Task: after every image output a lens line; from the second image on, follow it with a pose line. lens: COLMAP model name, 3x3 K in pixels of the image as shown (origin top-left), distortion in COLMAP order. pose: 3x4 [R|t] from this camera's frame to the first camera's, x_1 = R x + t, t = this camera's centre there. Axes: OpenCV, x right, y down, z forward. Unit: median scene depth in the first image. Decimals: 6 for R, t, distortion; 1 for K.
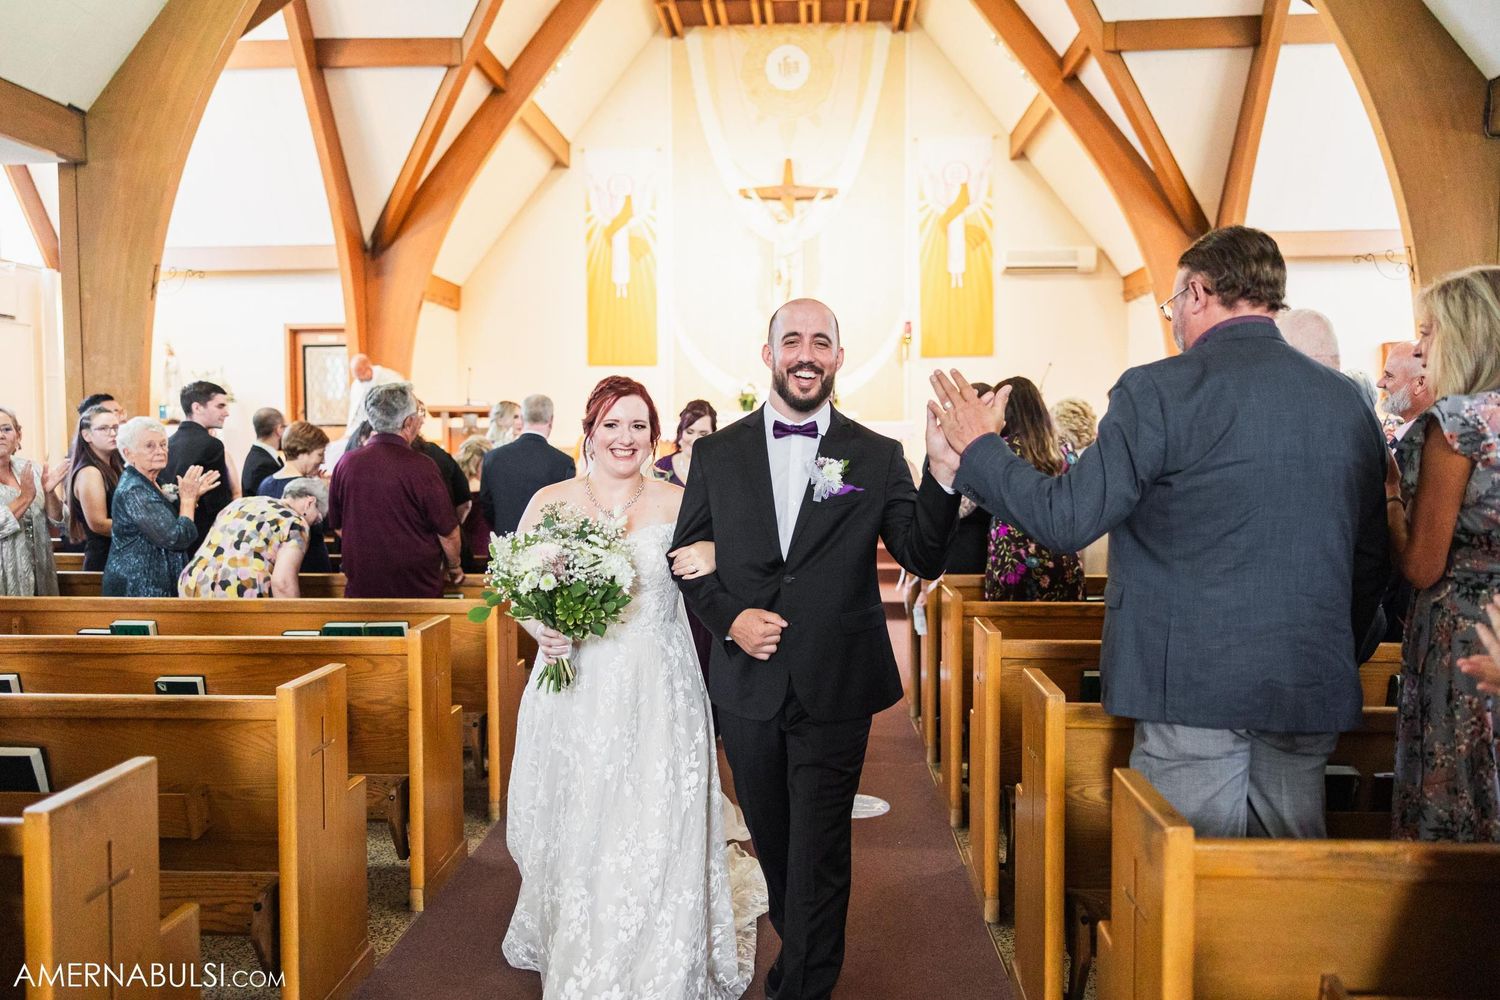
lens RADIAL K [[1176.8, 0, 742.4], [0, 1176.8, 493.9], [0, 0, 1]] dist [0.008679, 0.005425]
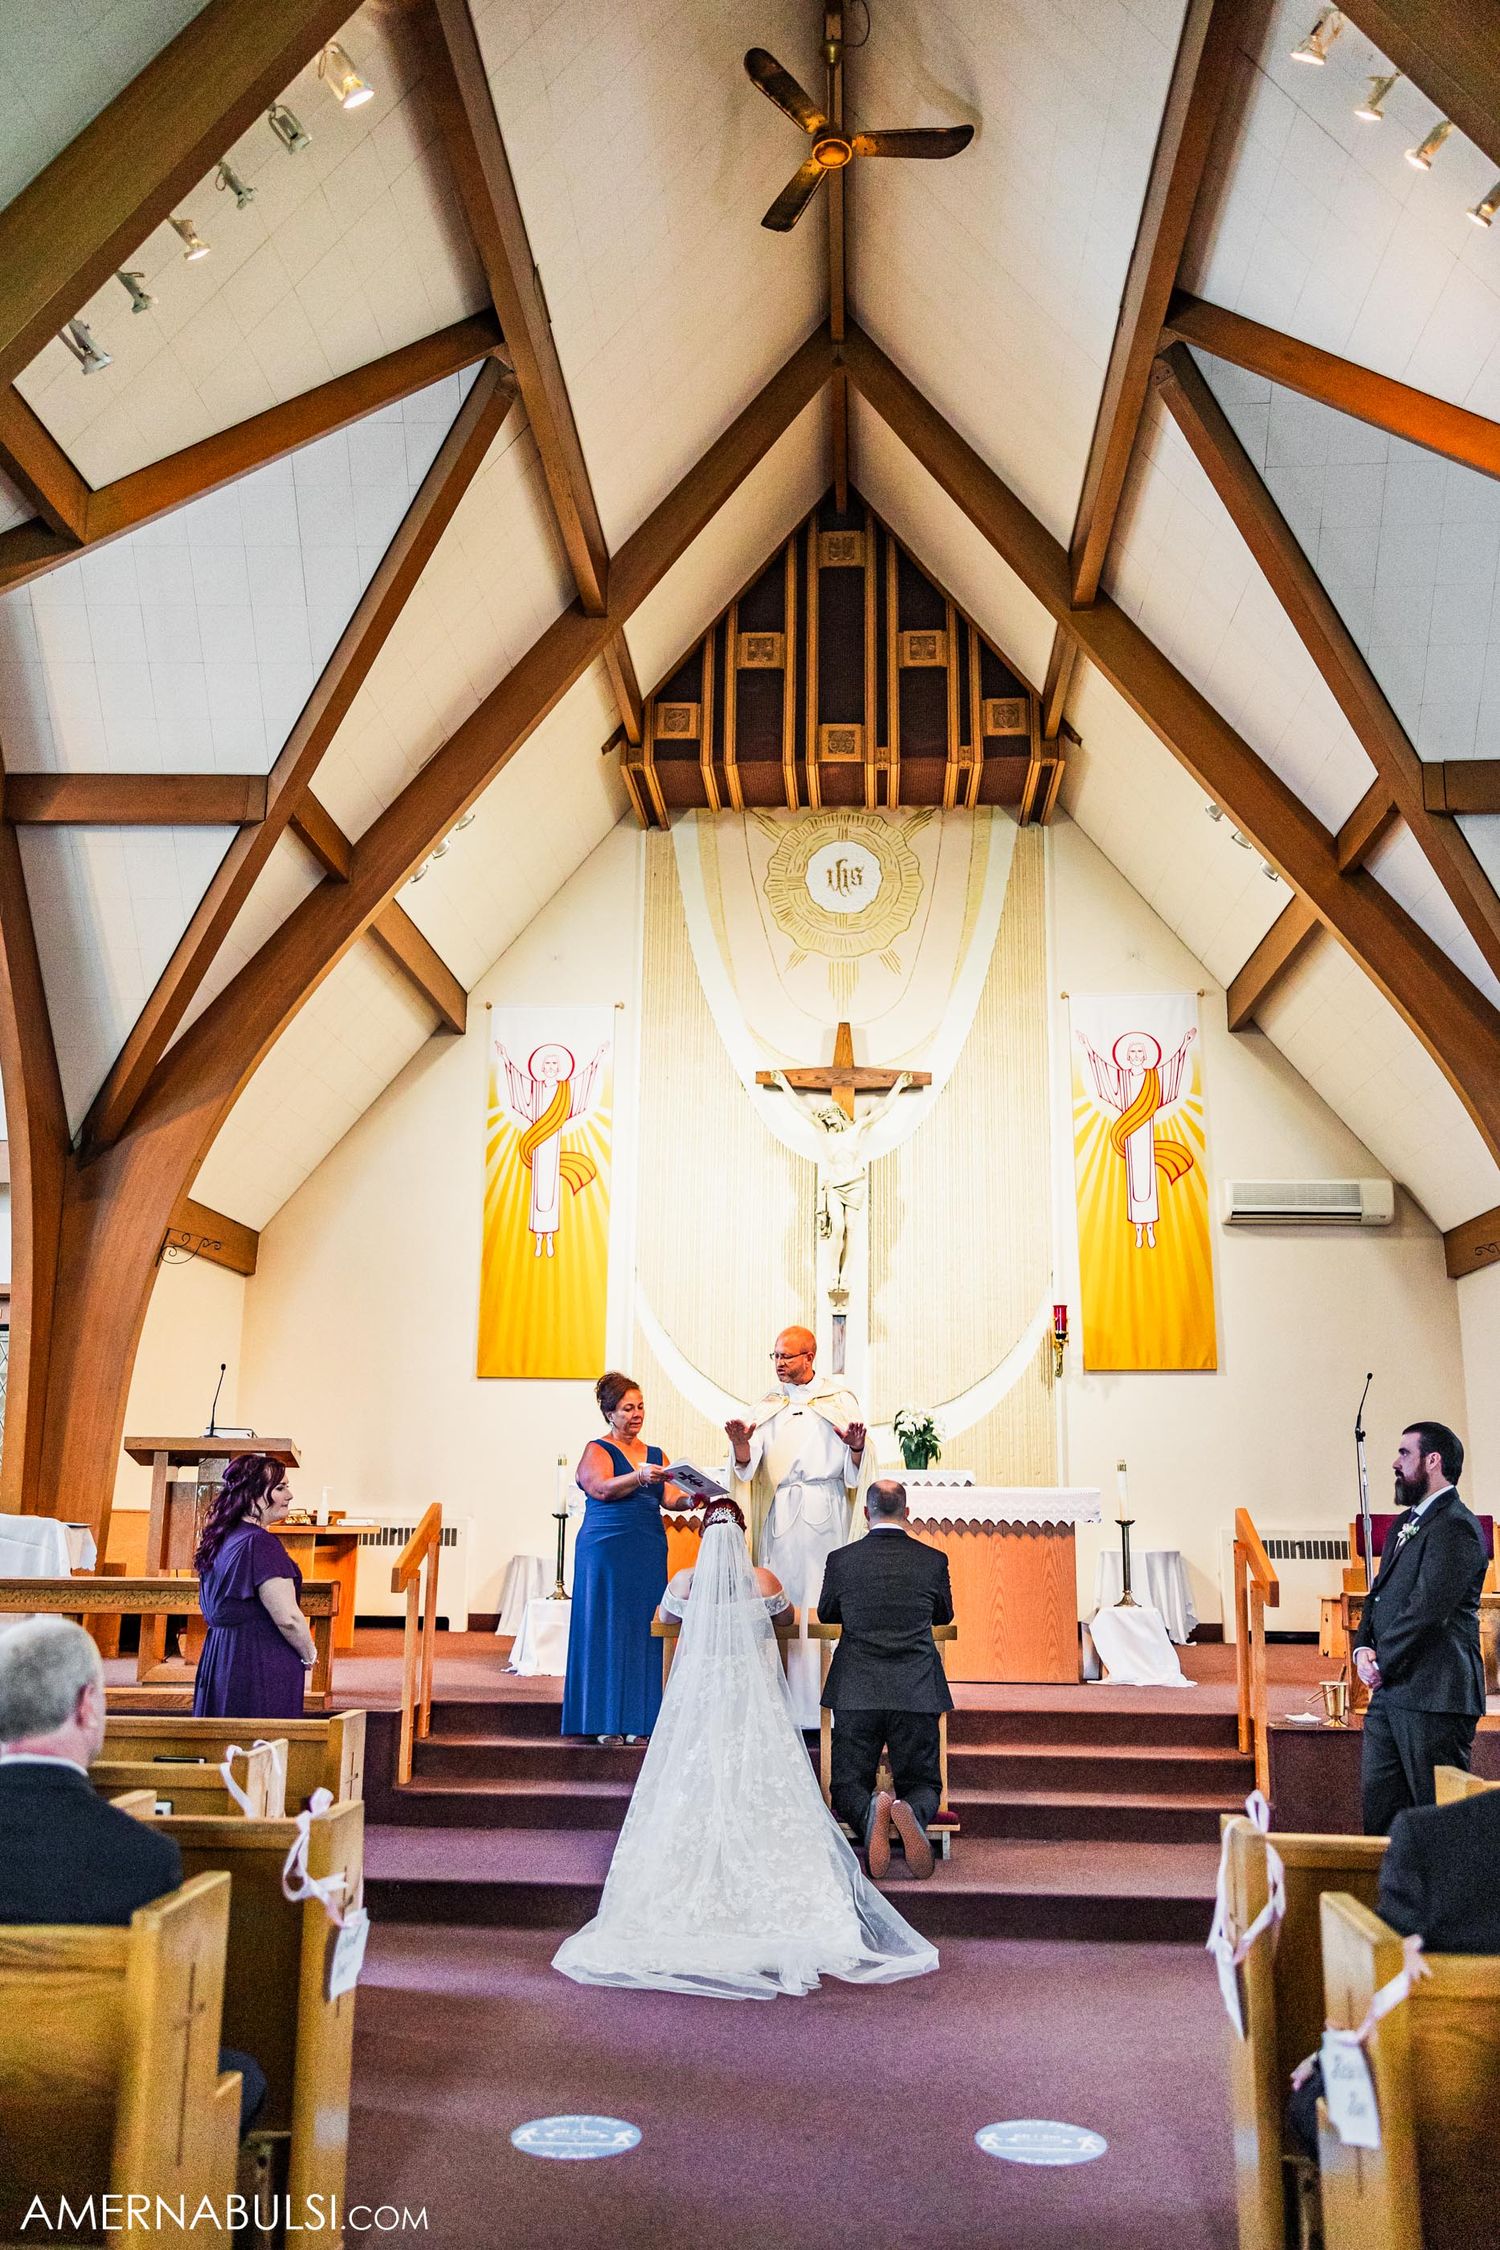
lens RADIAL K [[1822.0, 0, 755.7], [0, 1822.0, 1136.2], [0, 0, 1]] dist [0.006191, 0.001785]
pose [[0.999864, 0.016503, -0.000172, -0.003170], [-0.016009, 0.967293, -0.253156, -0.005290], [-0.004012, 0.253124, 0.967425, 0.155642]]
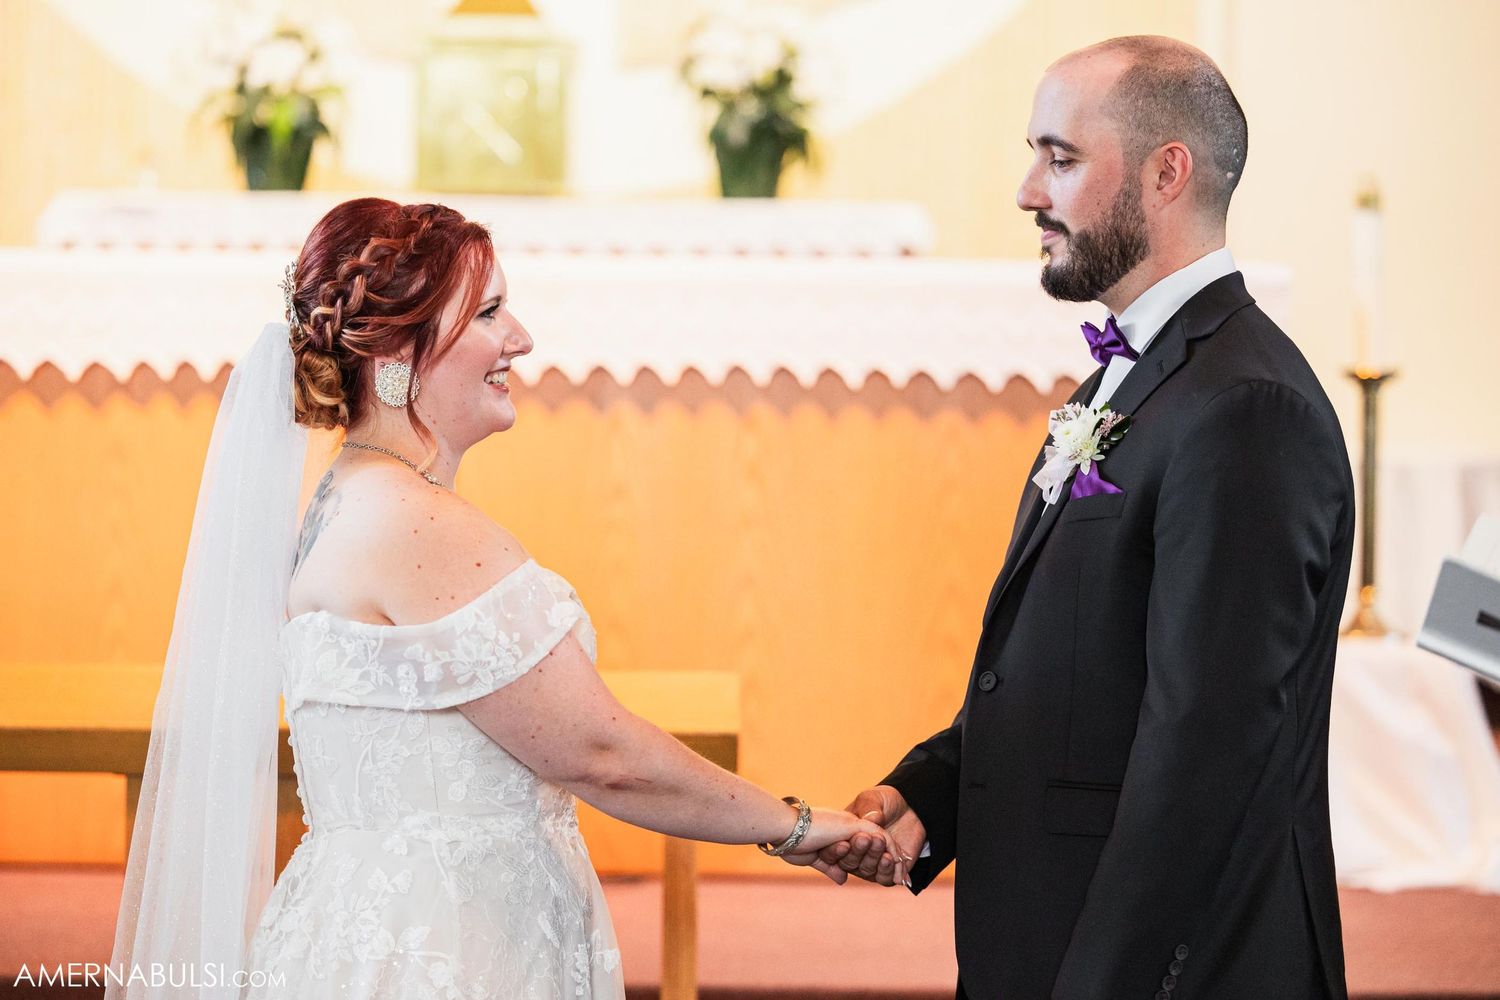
lens RADIAL K [[5276.1, 0, 748.4], [0, 5276.1, 500.4], [0, 0, 1]] dist [-0.001439, -0.591913]
pose [[0.998117, 0.013250, 0.059899, 0.026632], [-0.012055, 0.999722, -0.020264, -0.011962], [-0.060151, 0.019504, 0.997999, 0.240993]]
